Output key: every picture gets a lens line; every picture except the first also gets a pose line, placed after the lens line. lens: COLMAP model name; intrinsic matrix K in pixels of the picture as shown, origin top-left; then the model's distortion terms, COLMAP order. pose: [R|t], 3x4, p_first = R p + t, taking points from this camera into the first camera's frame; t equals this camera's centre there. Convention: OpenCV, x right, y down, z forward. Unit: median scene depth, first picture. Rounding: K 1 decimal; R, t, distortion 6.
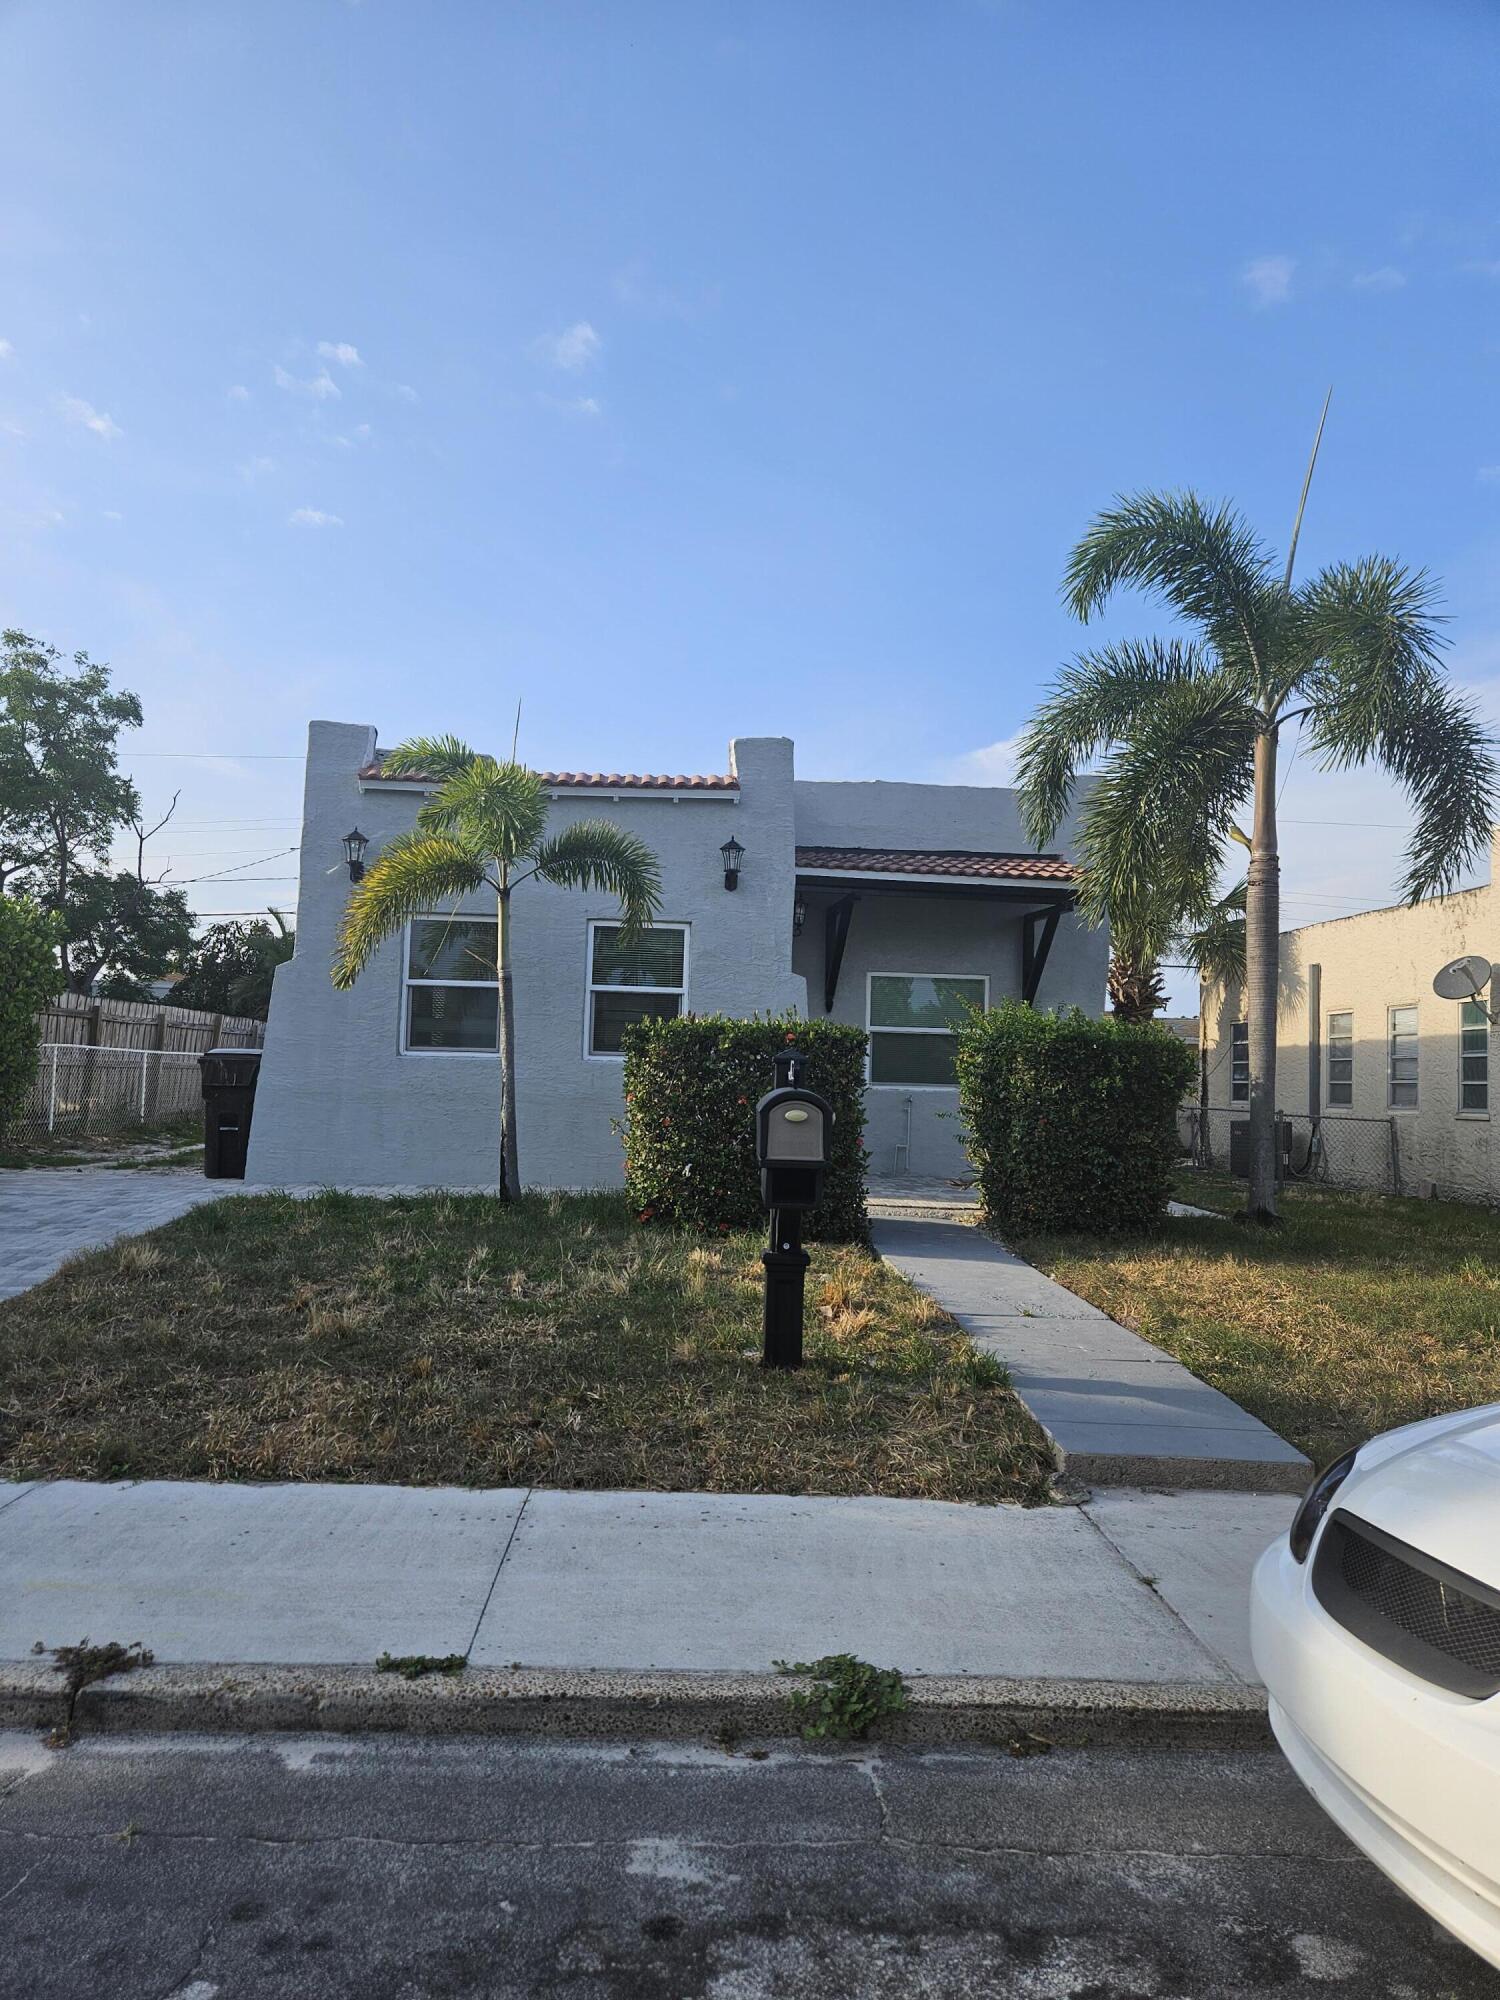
lens RADIAL K [[1305.3, 0, 705.6], [0, 1305.3, 990.8], [0, 0, 1]] dist [0.032290, -0.004985]
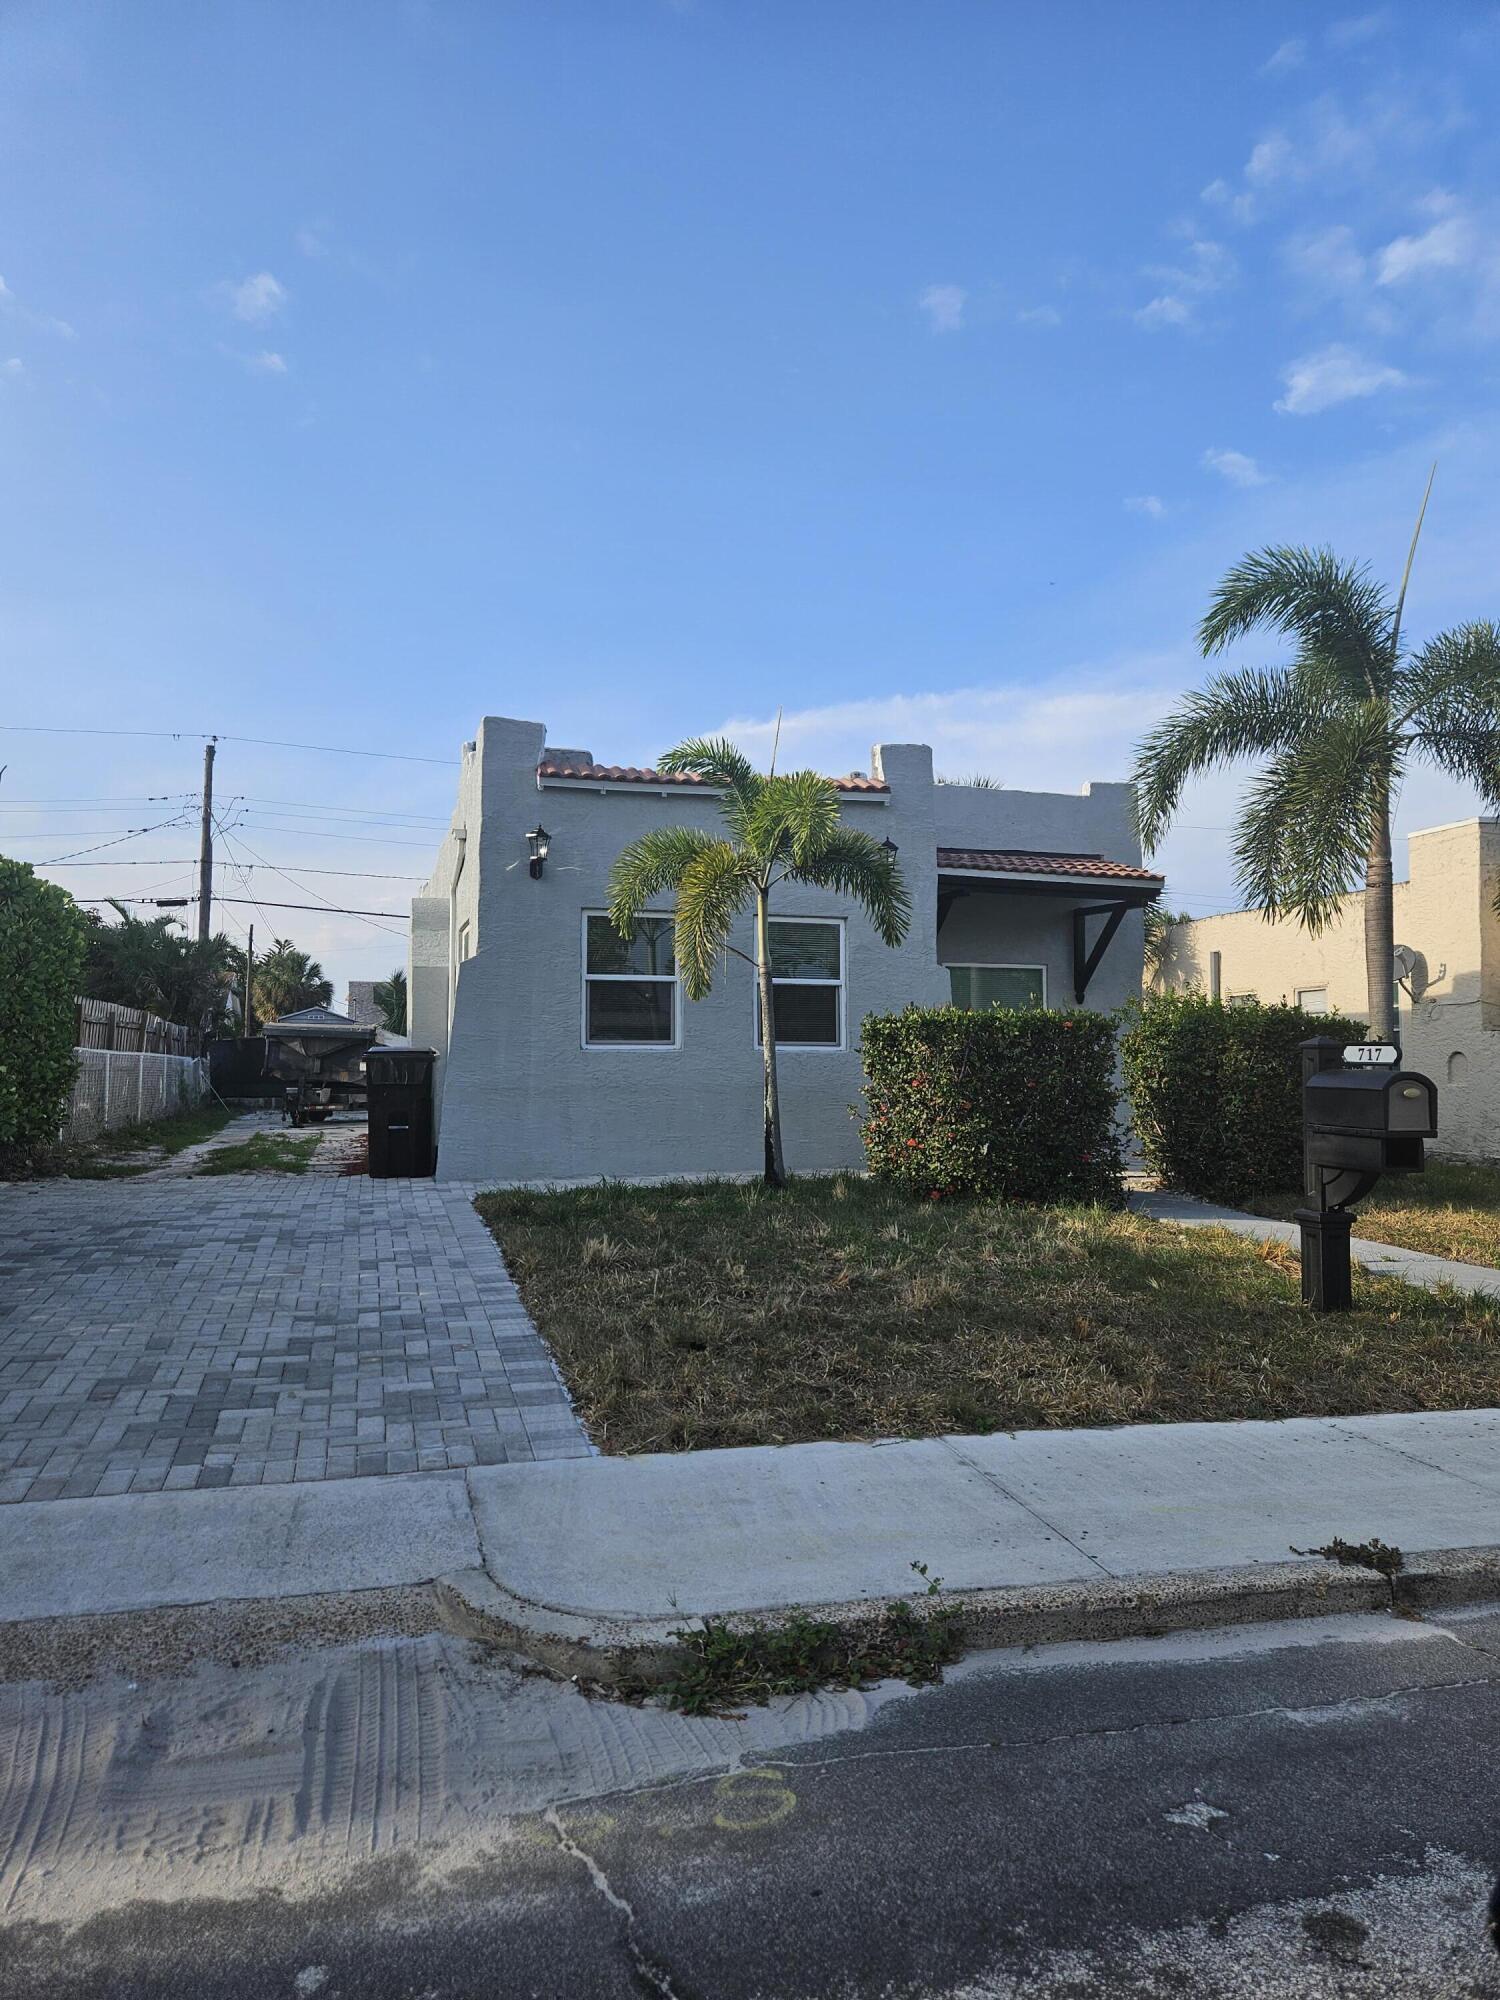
lens RADIAL K [[1305.3, 0, 705.6], [0, 1305.3, 990.8], [0, 0, 1]] dist [0.032290, -0.004985]
pose [[0.977876, -0.012081, 0.208837, -0.350224], [0.009836, 0.999882, 0.011784, -0.007195], [-0.208955, -0.009469, 0.977879, -0.012235]]
